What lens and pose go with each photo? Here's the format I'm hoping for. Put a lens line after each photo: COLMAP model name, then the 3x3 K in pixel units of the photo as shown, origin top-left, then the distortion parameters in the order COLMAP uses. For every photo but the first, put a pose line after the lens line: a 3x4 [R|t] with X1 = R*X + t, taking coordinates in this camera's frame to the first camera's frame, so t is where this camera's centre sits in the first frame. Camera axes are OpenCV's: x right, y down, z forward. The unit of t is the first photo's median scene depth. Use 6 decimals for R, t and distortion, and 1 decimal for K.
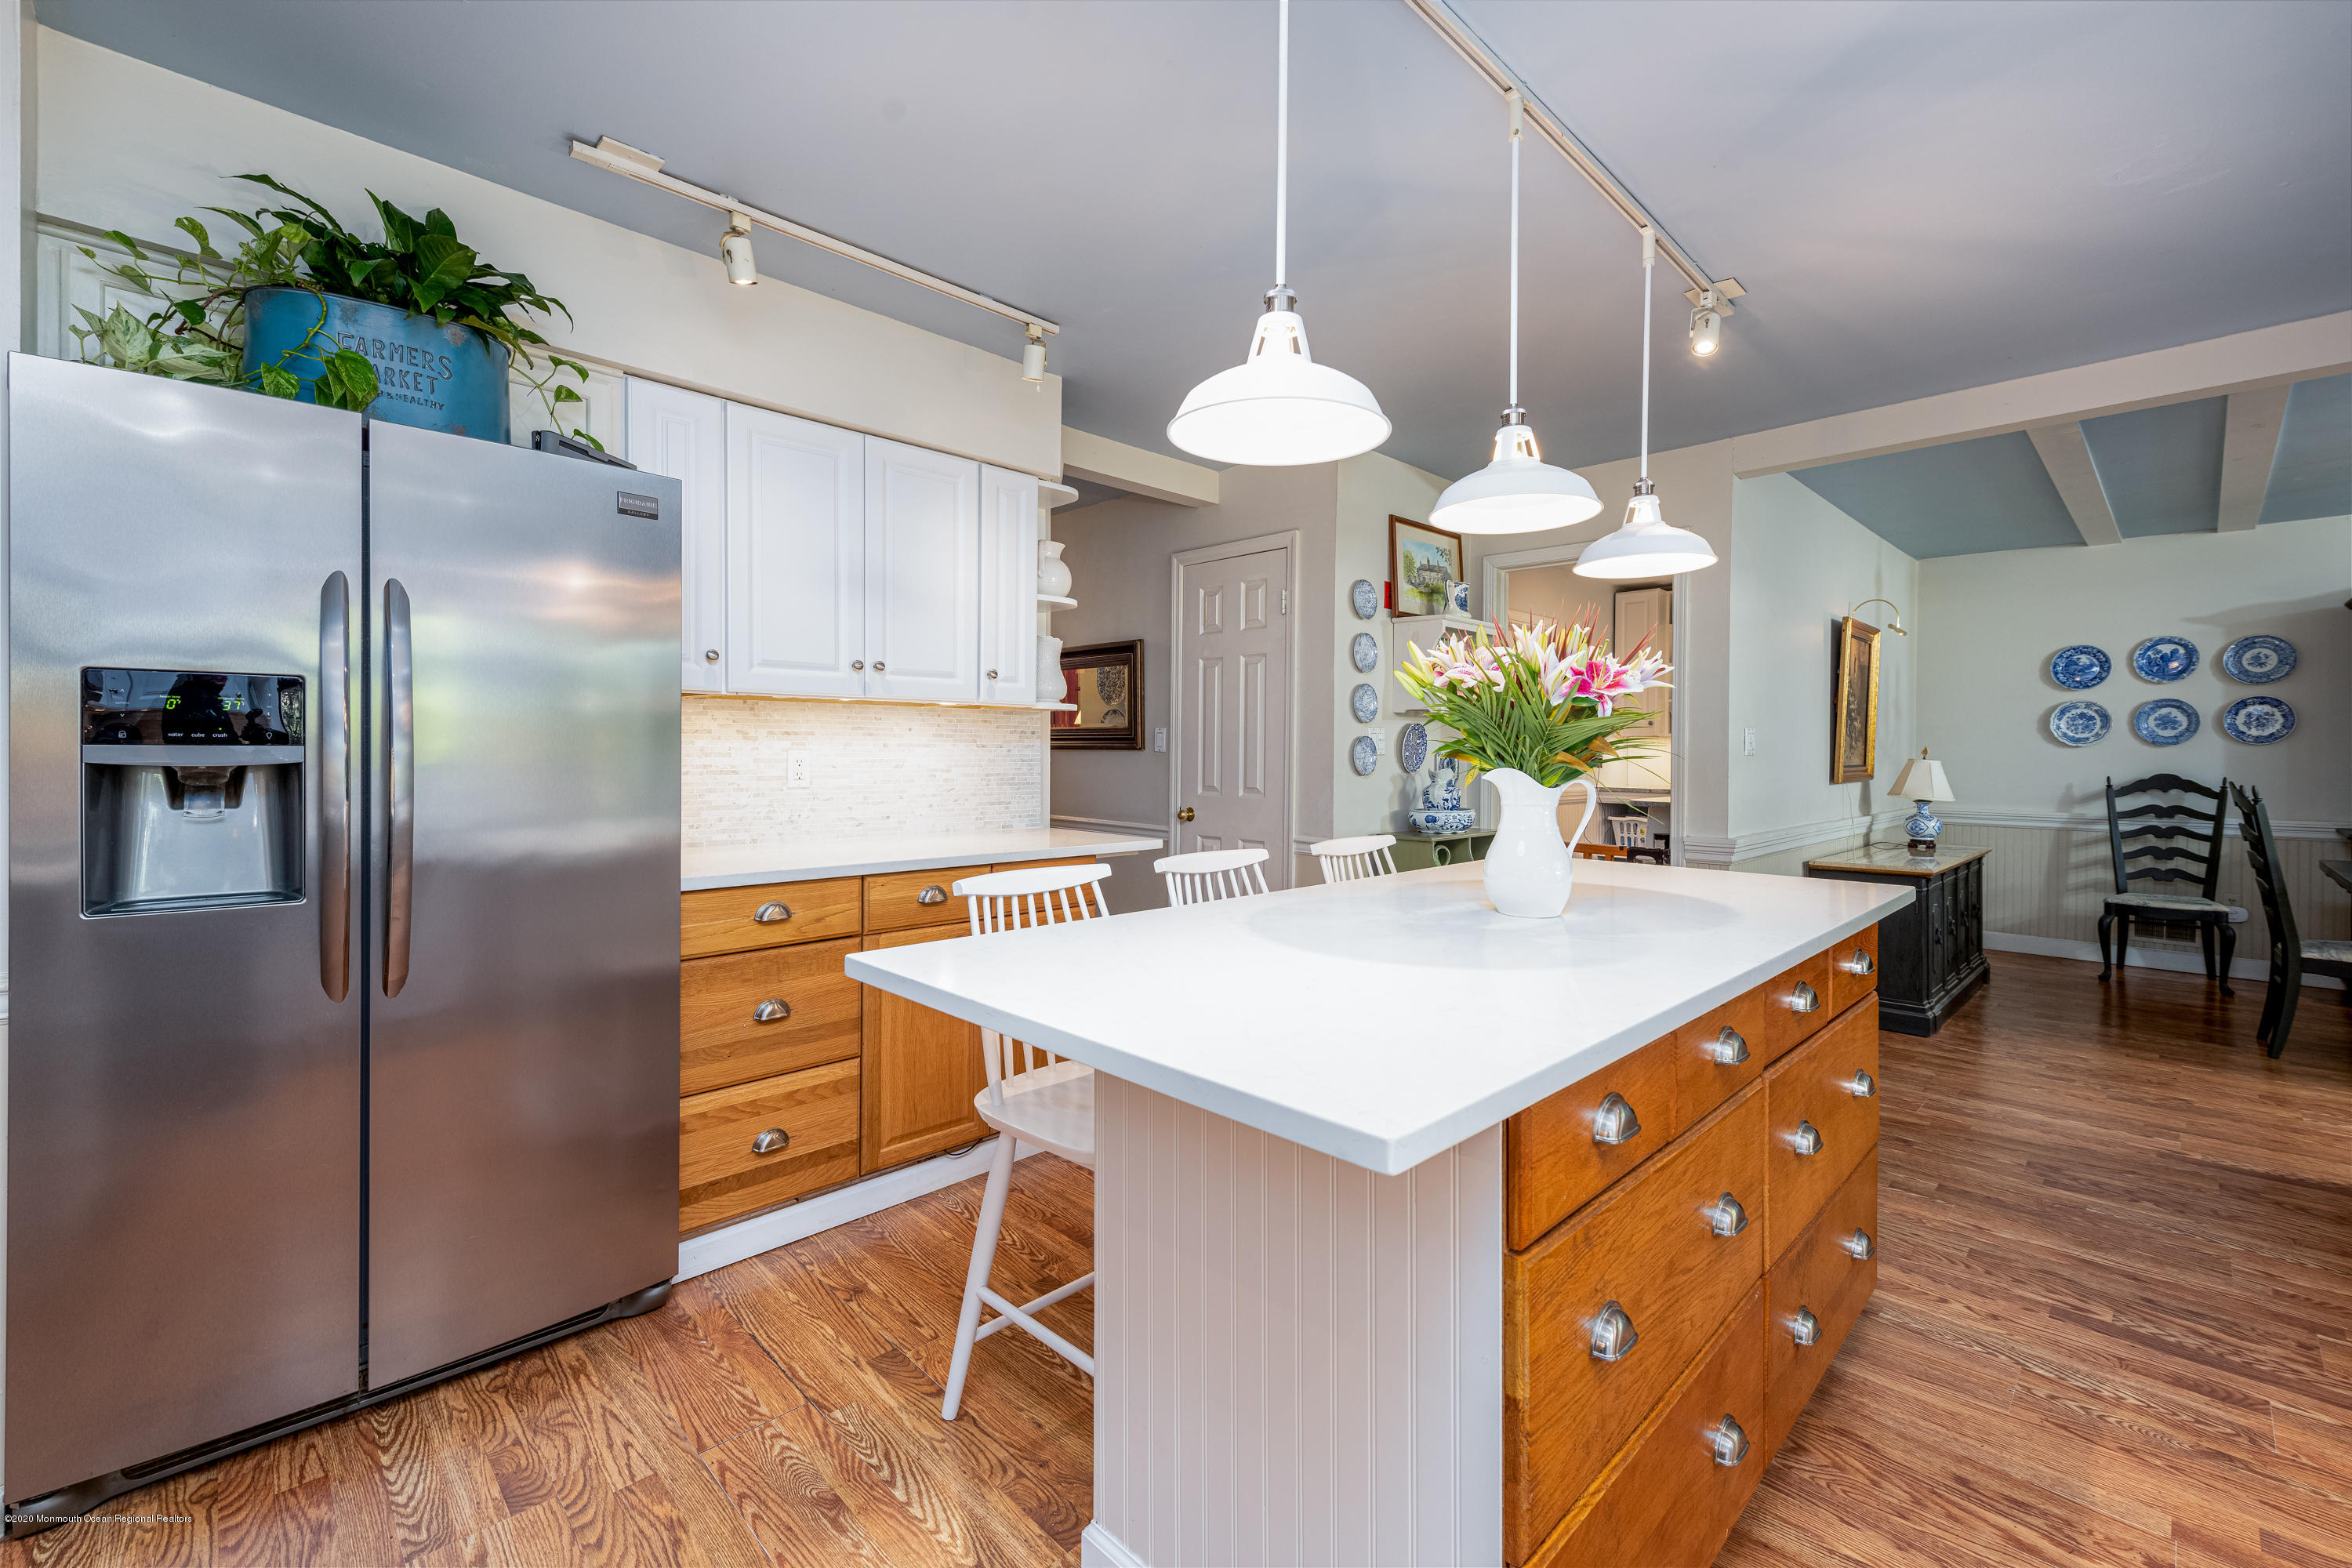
lens RADIAL K [[998.1, 0, 1177.6], [0, 998.1, 767.0], [0, 0, 1]] dist [0.004142, 0.000270]
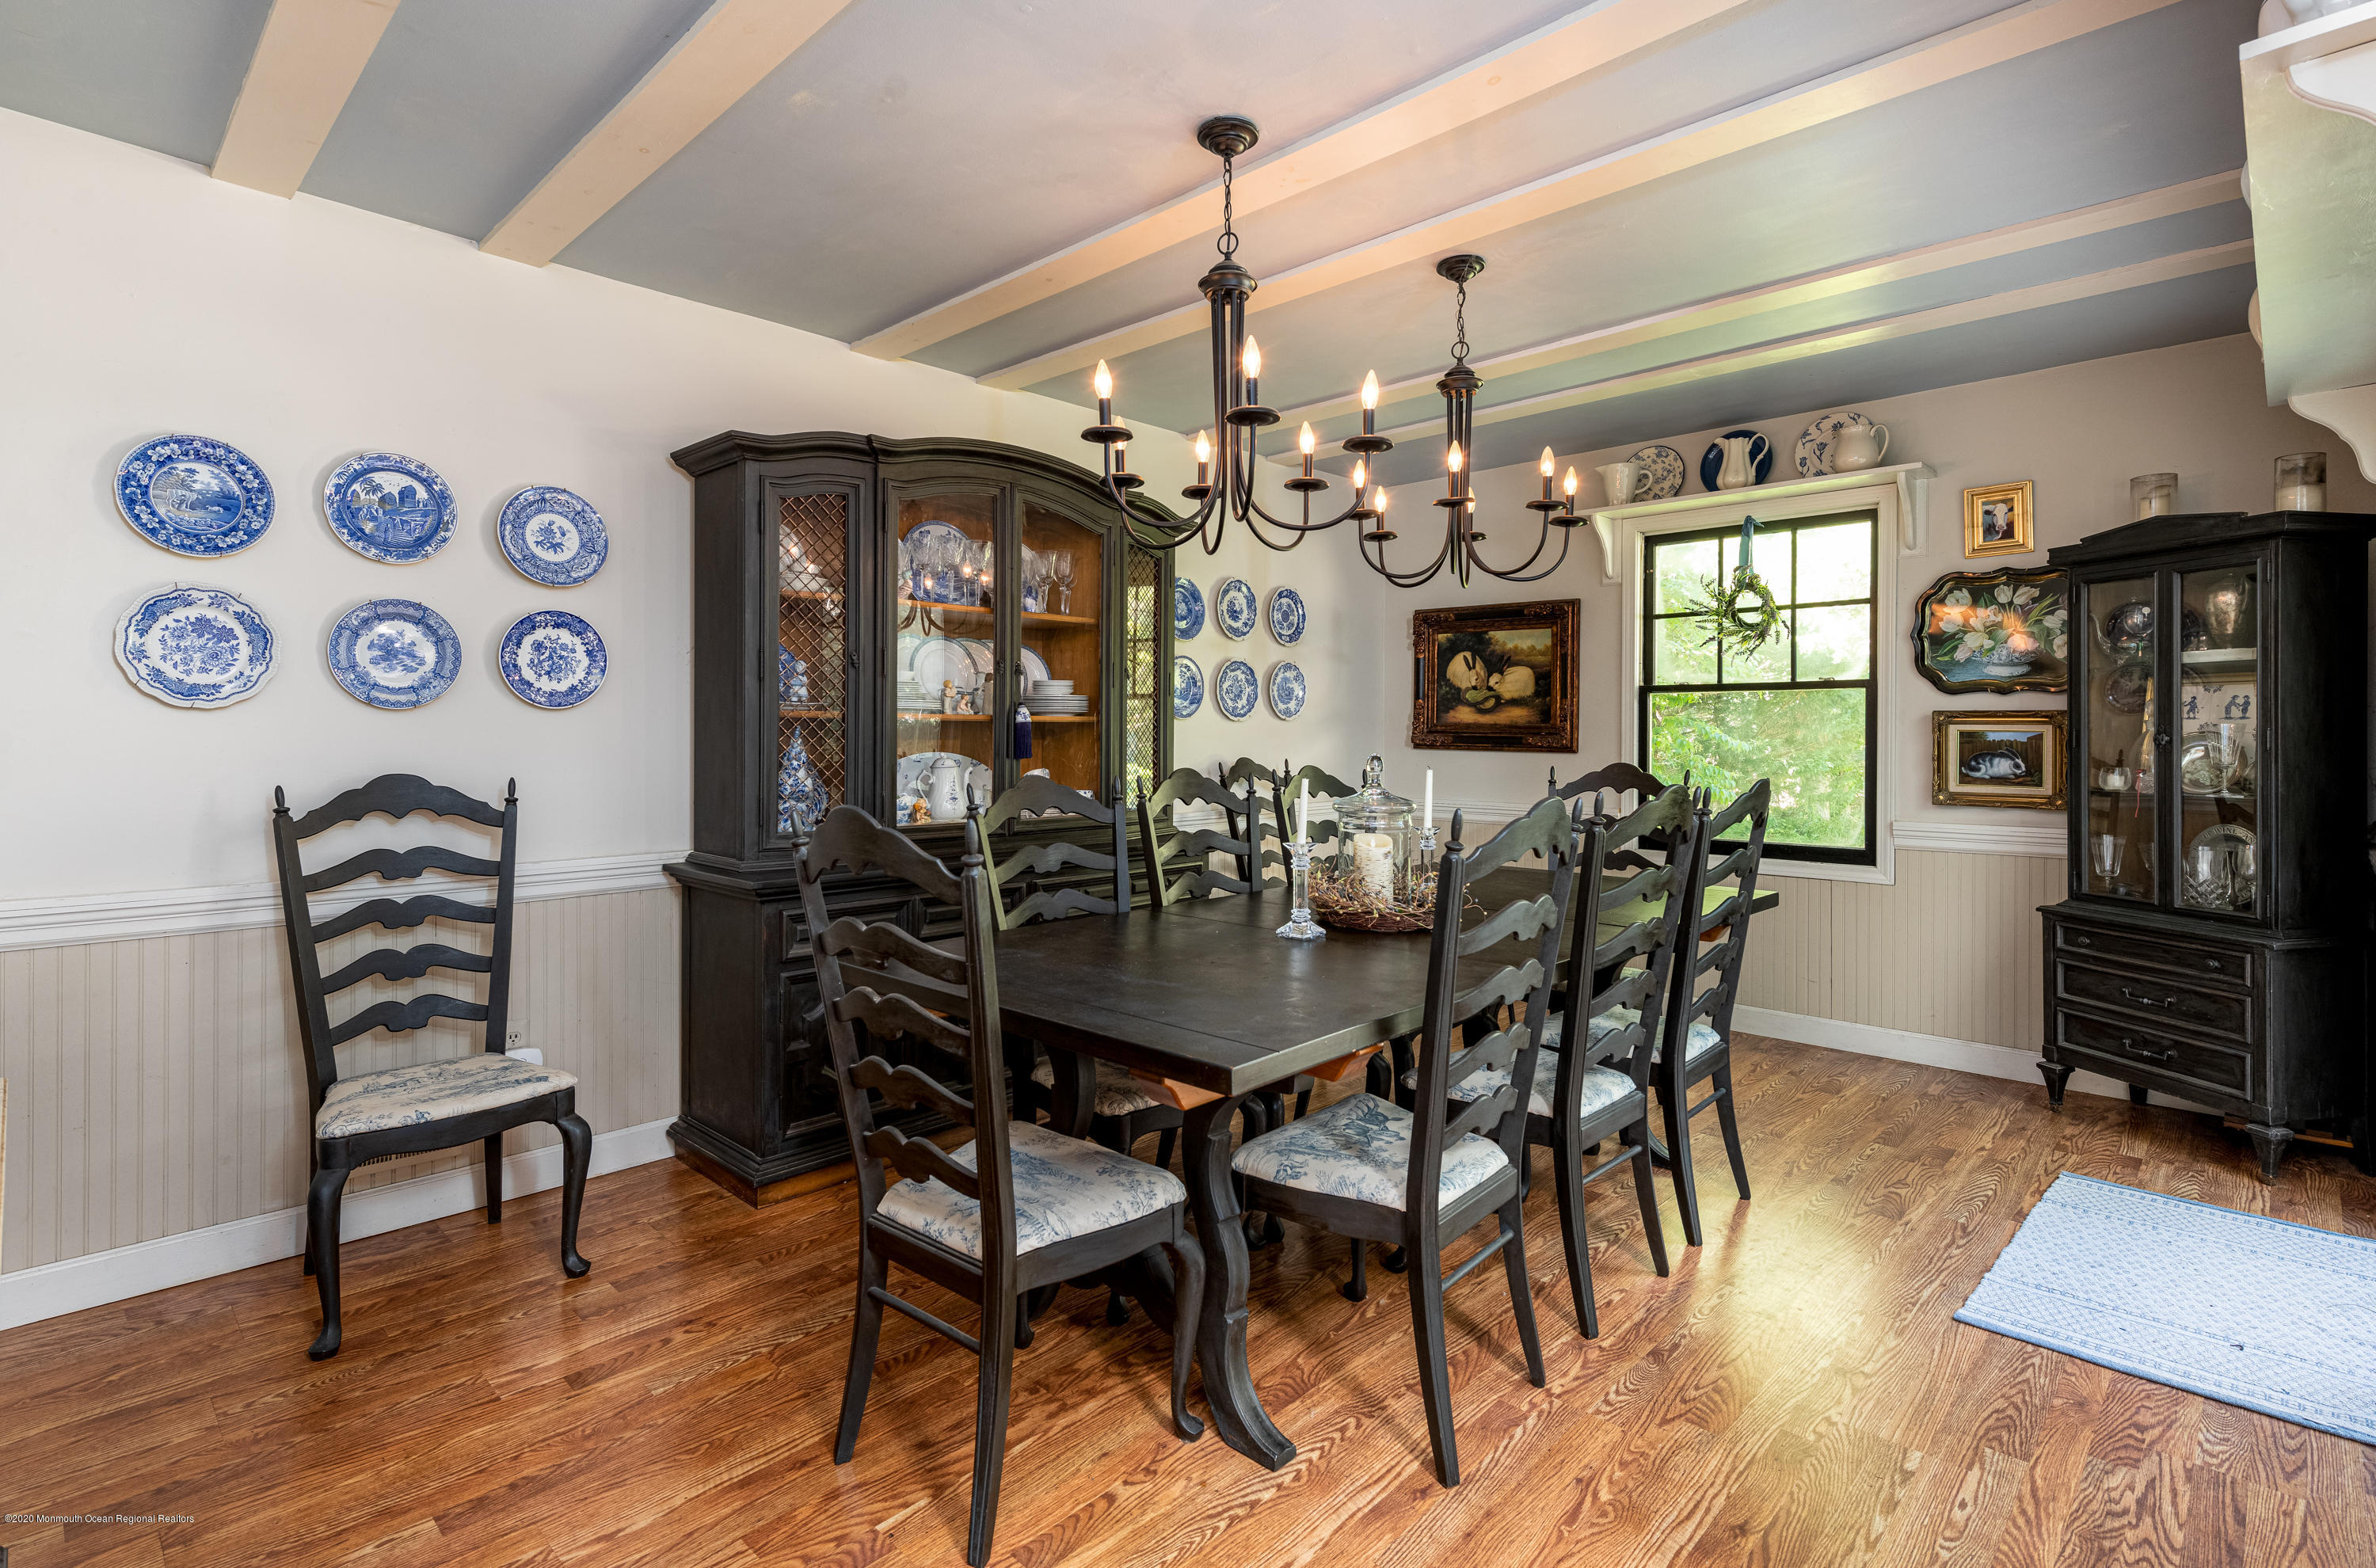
lens RADIAL K [[1143.4, 0, 1213.5], [0, 1143.4, 727.0], [0, 0, 1]] dist [-0.000101, -0.000151]
pose [[-0.043305, -0.000077, 0.999062, 0.486263], [0.013405, 0.999910, 0.000658, -0.009107], [-0.998972, 0.013421, -0.043301, 0.677140]]
